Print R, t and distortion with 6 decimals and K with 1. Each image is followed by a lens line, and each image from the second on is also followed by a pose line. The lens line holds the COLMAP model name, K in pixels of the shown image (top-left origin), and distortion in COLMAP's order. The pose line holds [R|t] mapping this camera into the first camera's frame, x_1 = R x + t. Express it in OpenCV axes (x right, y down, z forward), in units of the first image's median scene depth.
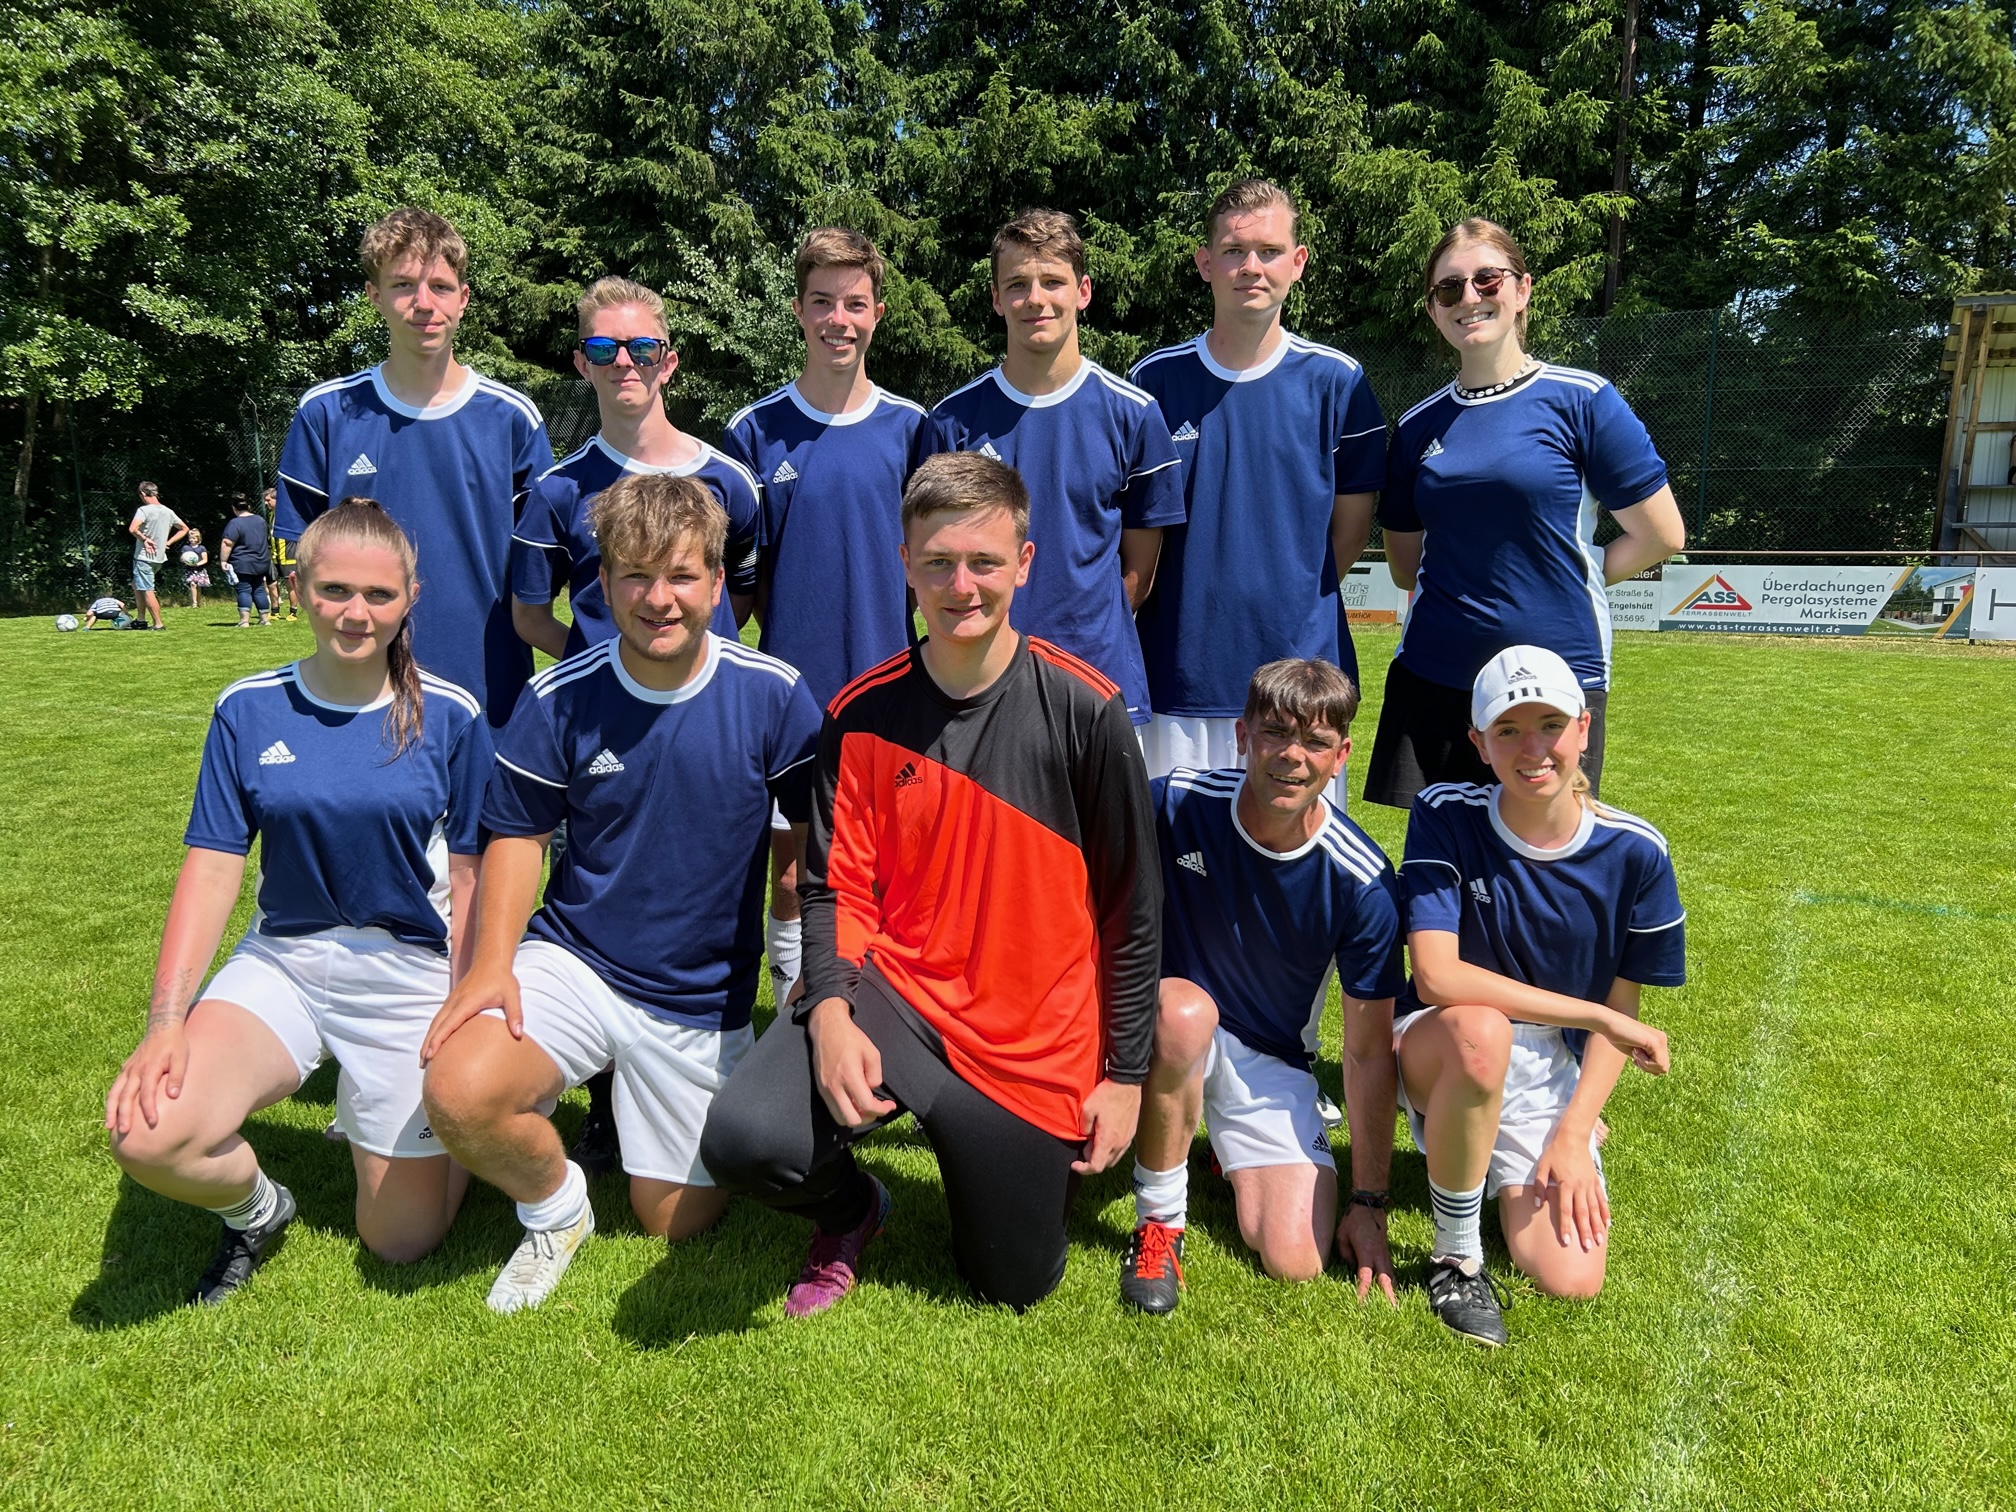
lens RADIAL K [[1539.2, 0, 1003.5], [0, 1539.2, 761.8], [0, 0, 1]] dist [0.032618, -0.034967]
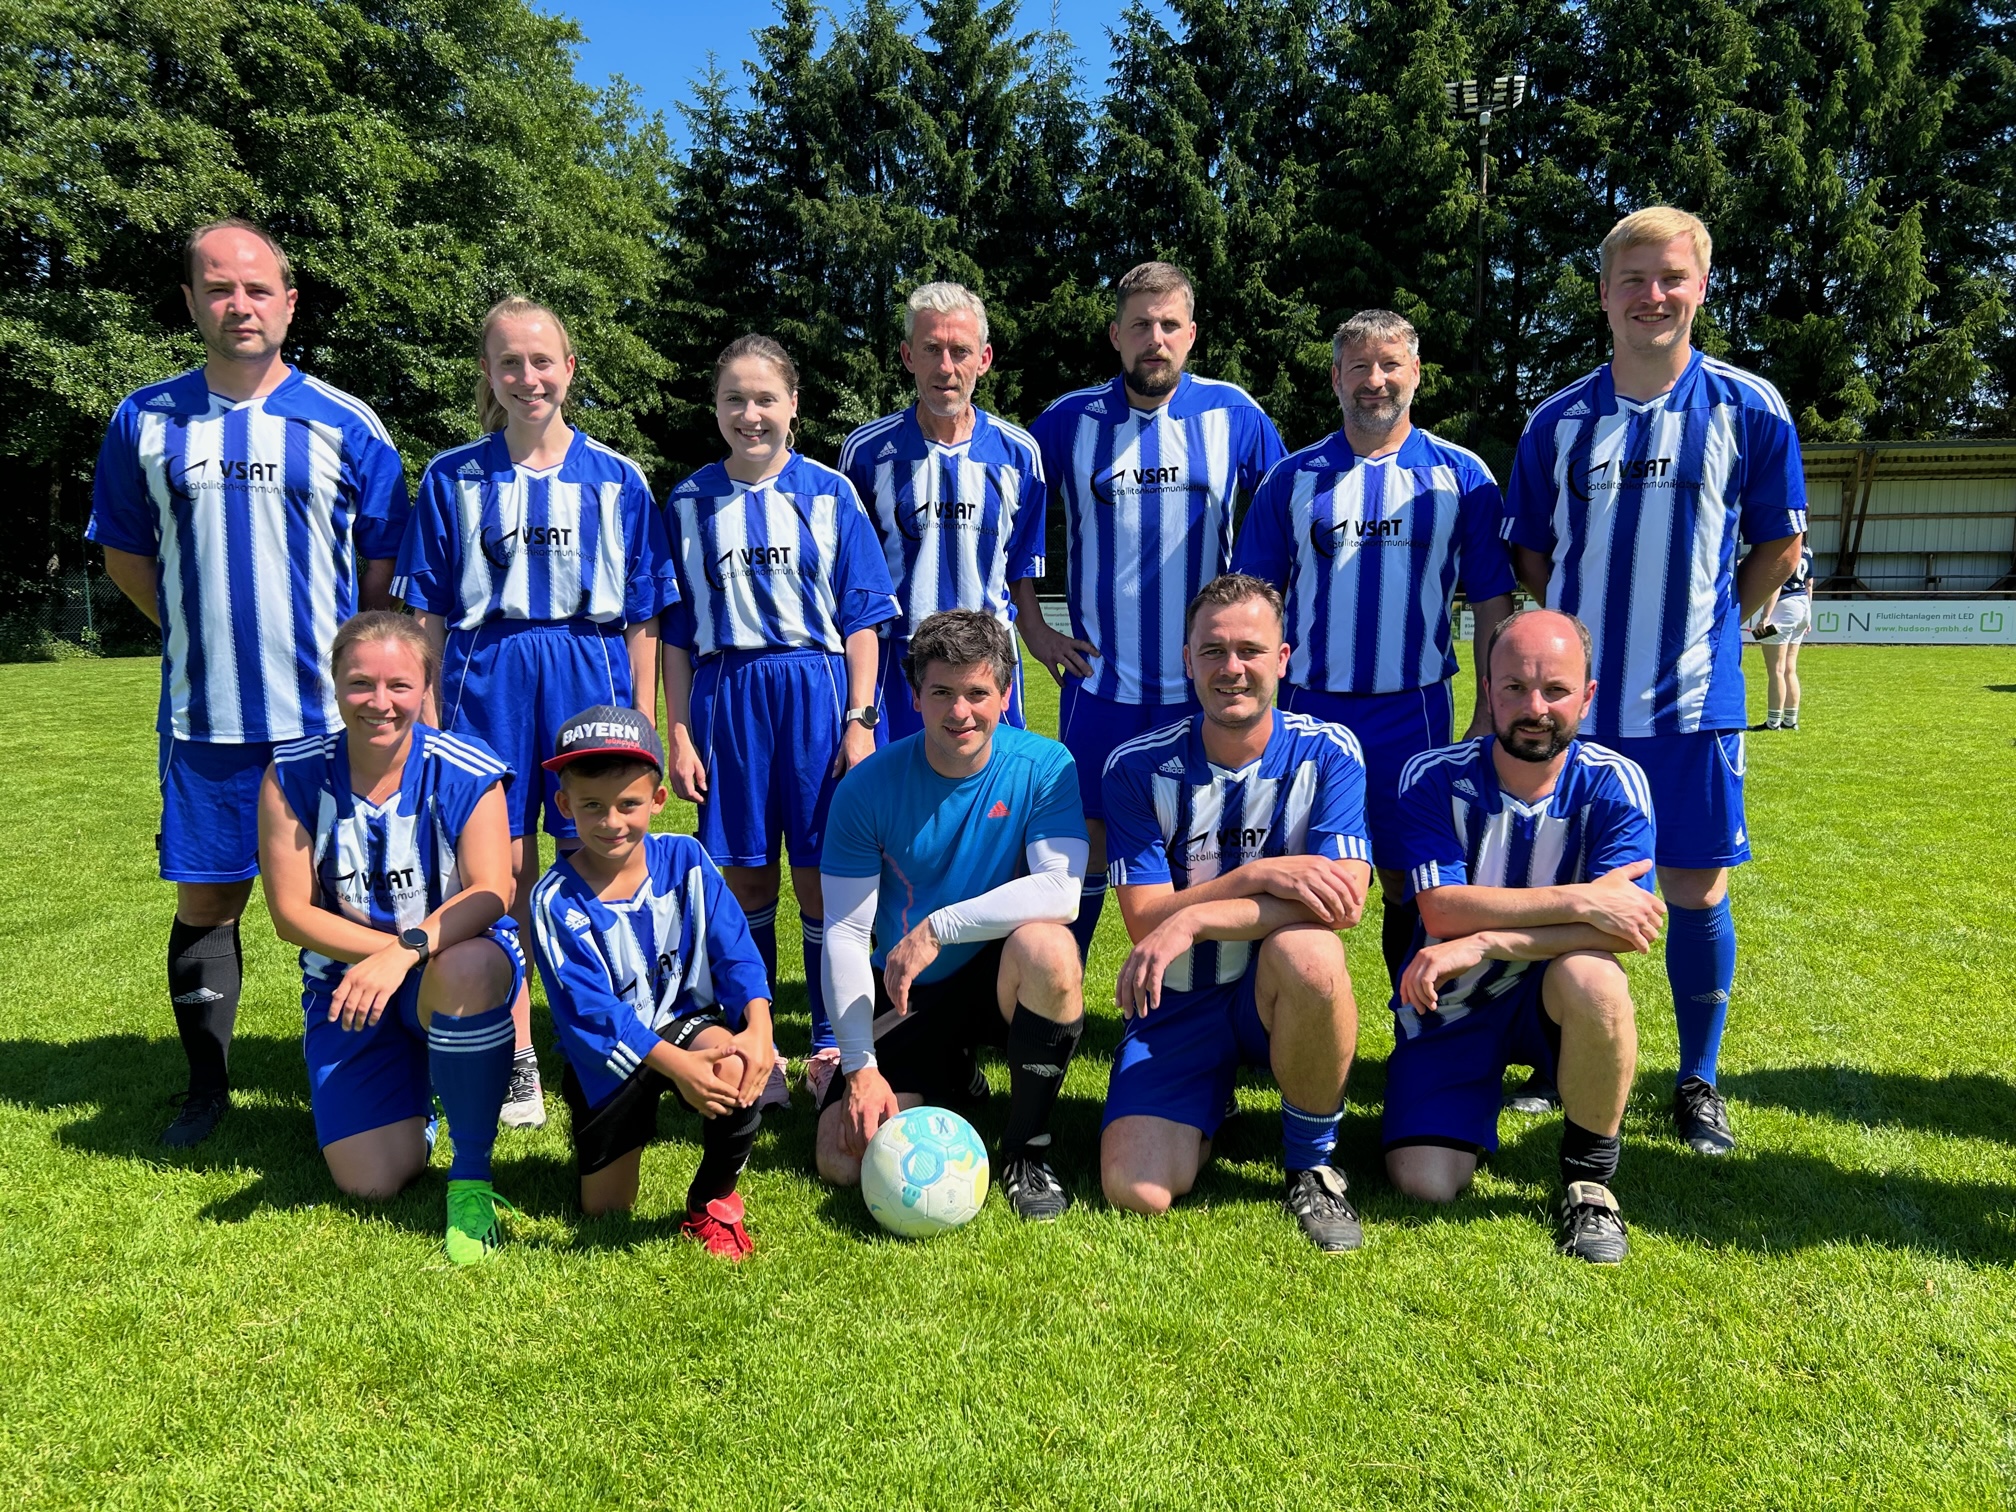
lens RADIAL K [[1539.2, 0, 1007.8], [0, 1539.2, 754.6], [0, 0, 1]] dist [0.032618, -0.034967]
pose [[0.989095, -0.021843, 0.145649, -0.304458], [0.027379, 0.998973, -0.036112, 0.068436], [-0.144711, 0.039705, 0.988677, -0.465160]]
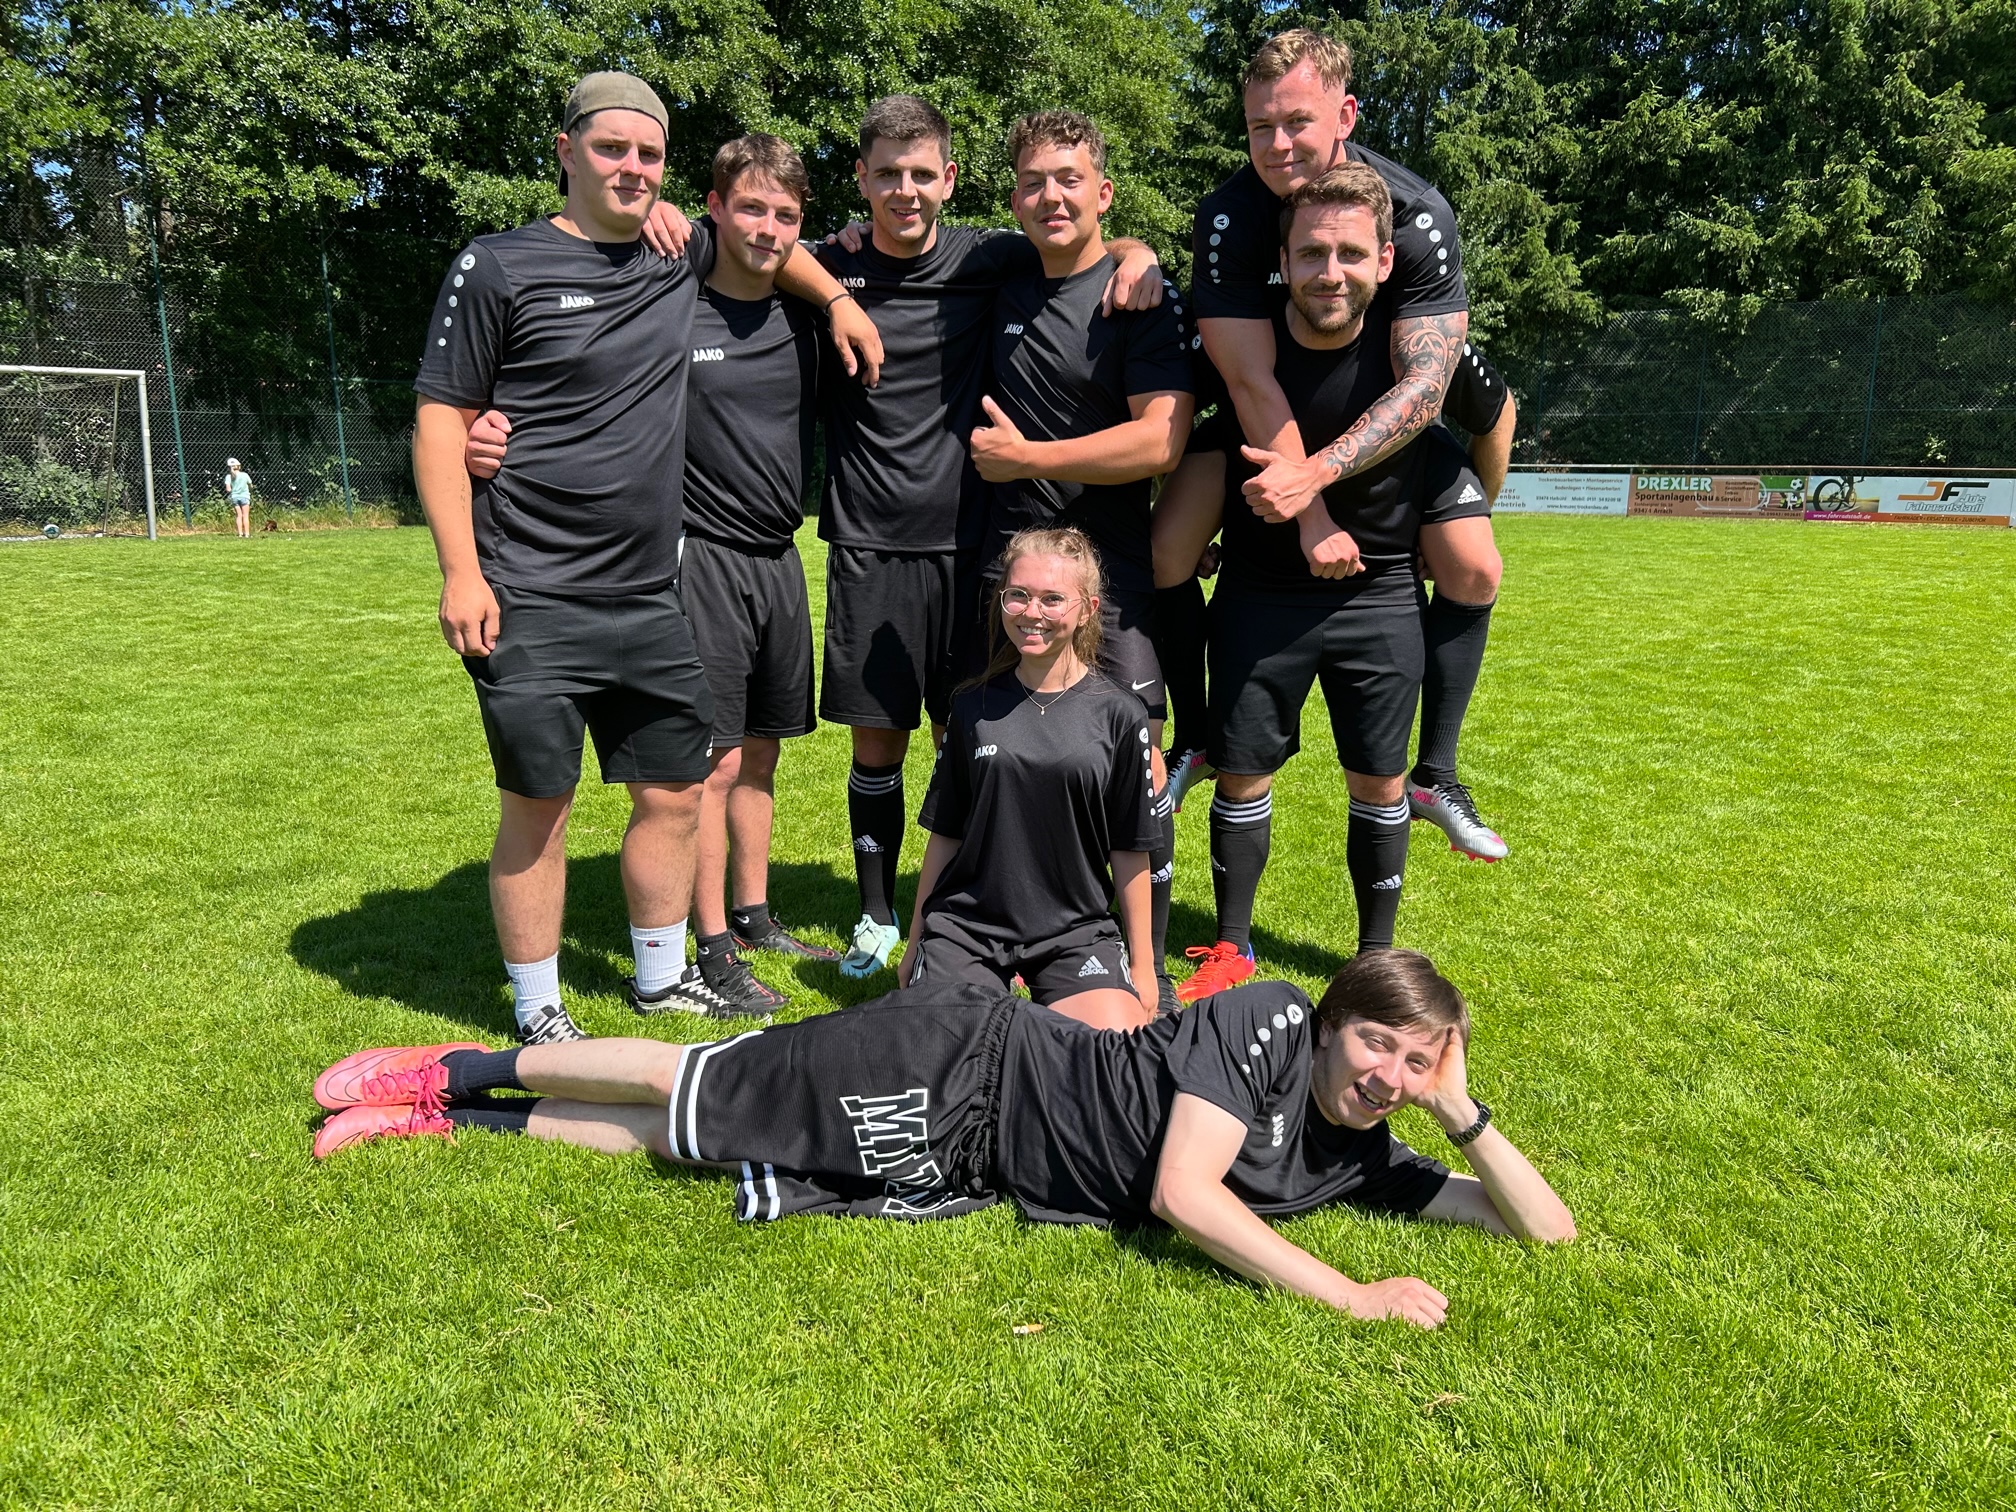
lens RADIAL K [[1539.2, 0, 993.5], [0, 1539.2, 760.5], [0, 0, 1]] dist [0.032618, -0.034967]
pose [[0.981884, 0.038578, -0.185512, -0.289674], [-0.029214, 0.998170, 0.052948, 0.054187], [0.187215, -0.046569, 0.981214, -0.388160]]
